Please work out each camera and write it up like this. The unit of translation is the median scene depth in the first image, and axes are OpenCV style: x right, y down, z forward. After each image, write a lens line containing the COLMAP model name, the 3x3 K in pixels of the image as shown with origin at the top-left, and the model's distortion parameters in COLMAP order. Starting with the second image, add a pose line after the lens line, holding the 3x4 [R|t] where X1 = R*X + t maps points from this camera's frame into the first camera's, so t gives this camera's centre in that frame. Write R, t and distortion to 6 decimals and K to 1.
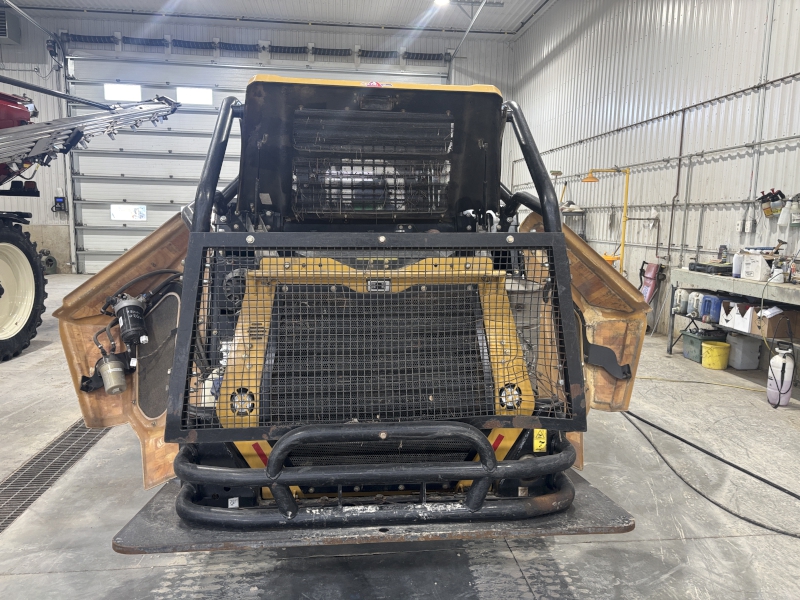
lens RADIAL K [[612.1, 0, 400.2], [0, 612.1, 298.3], [0, 0, 1]] dist [0.037974, -0.029978]
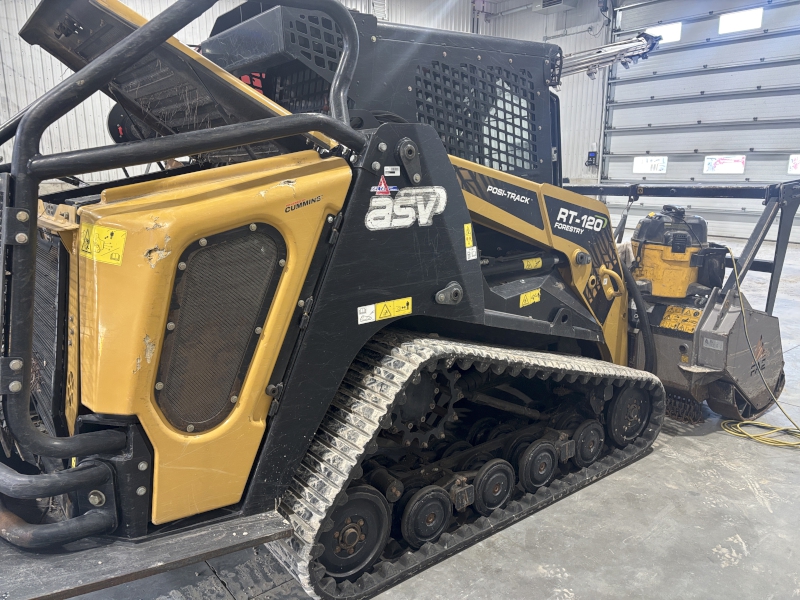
lens RADIAL K [[612.1, 0, 398.7], [0, 612.1, 300.7], [0, 0, 1]] dist [0.037974, -0.029978]
pose [[0.511579, 0.161625, -0.843898, 0.200924], [-0.098920, 0.986697, 0.129008, -0.016919], [0.853523, 0.017481, 0.520762, 0.180442]]
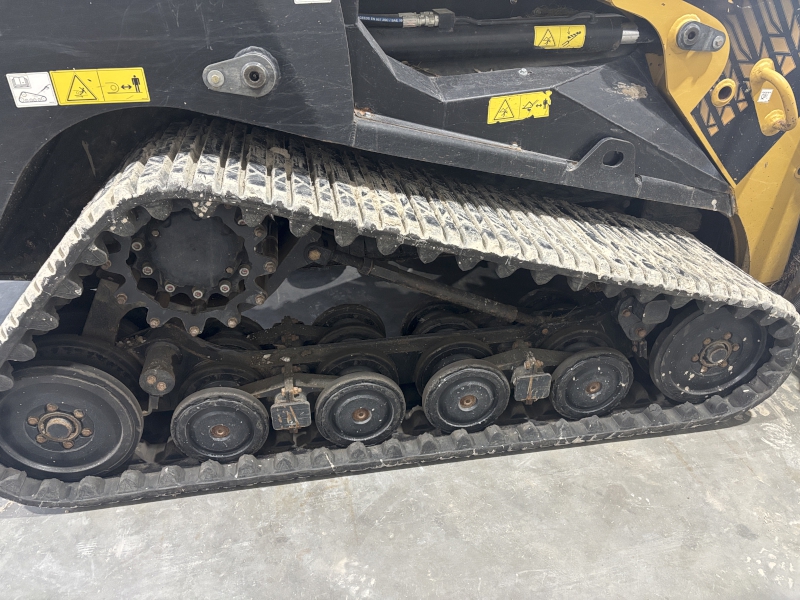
lens RADIAL K [[612.1, 0, 400.5], [0, 612.1, 300.9], [0, 0, 1]] dist [0.037974, -0.029978]
pose [[0.058957, 0.523003, -0.850289, -0.007043], [-0.145359, 0.847190, 0.511018, -0.024319], [0.987621, 0.093469, 0.125971, 0.708359]]
